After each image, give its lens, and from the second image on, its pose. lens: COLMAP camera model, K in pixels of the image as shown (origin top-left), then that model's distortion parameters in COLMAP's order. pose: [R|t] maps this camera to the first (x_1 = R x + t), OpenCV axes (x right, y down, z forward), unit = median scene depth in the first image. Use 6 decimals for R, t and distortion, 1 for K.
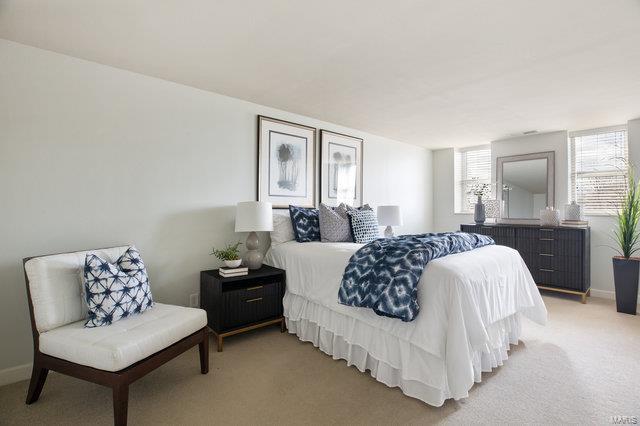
lens RADIAL K [[303.3, 0, 321.2], [0, 303.3, 210.1], [0, 0, 1]] dist [-0.033296, 0.001507]
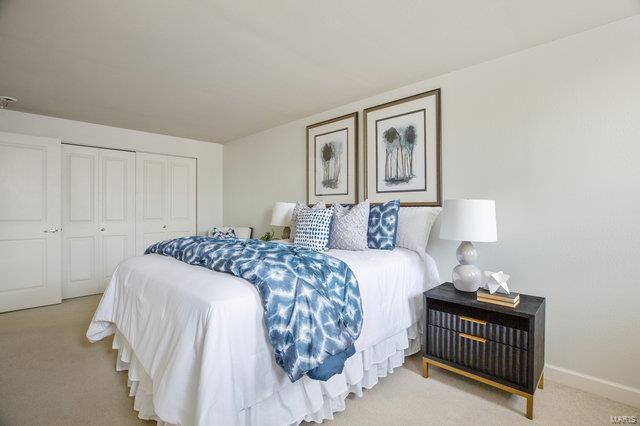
lens RADIAL K [[303.3, 0, 321.3], [0, 303.3, 210.4], [0, 0, 1]] dist [-0.033296, 0.001507]
pose [[0.084453, 0.000247, -0.996427, 0.891306], [0.004727, 0.999989, 0.000648, 0.005523], [0.996416, -0.004765, 0.084451, 0.896426]]
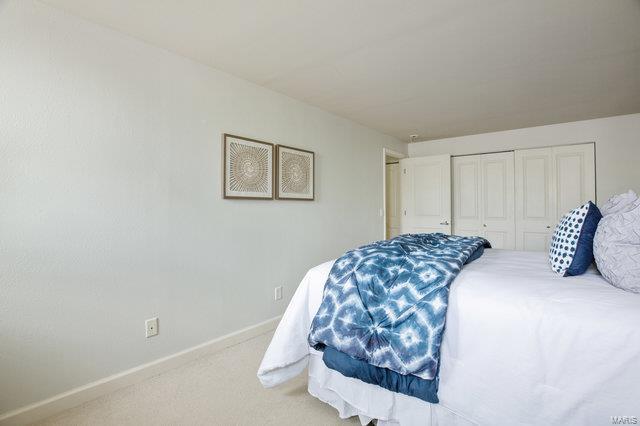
lens RADIAL K [[303.3, 0, 321.5], [0, 303.3, 210.9], [0, 0, 1]] dist [-0.033296, 0.001507]
pose [[-0.986654, -0.000331, -0.162829, 0.589447], [-0.000759, 0.999996, 0.002571, 0.008118], [0.162828, 0.002660, -0.986651, 1.332864]]
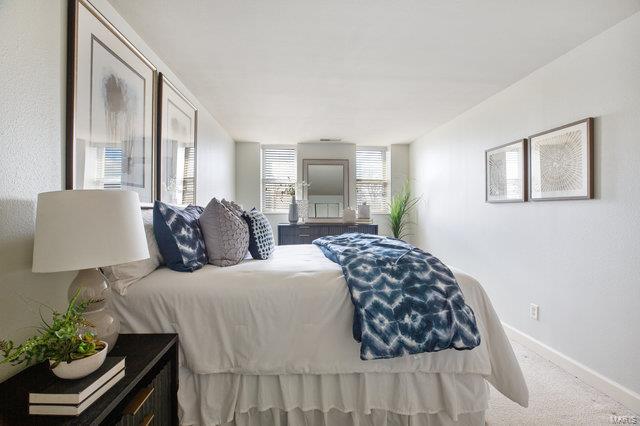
lens RADIAL K [[303.3, 0, 318.0], [0, 303.3, 214.1], [0, 0, 1]] dist [-0.033296, 0.001507]
pose [[0.599694, -0.013545, 0.800115, -0.311936], [0.002887, 0.999887, 0.014763, -0.001327], [-0.800224, -0.006544, 0.599665, 0.449008]]
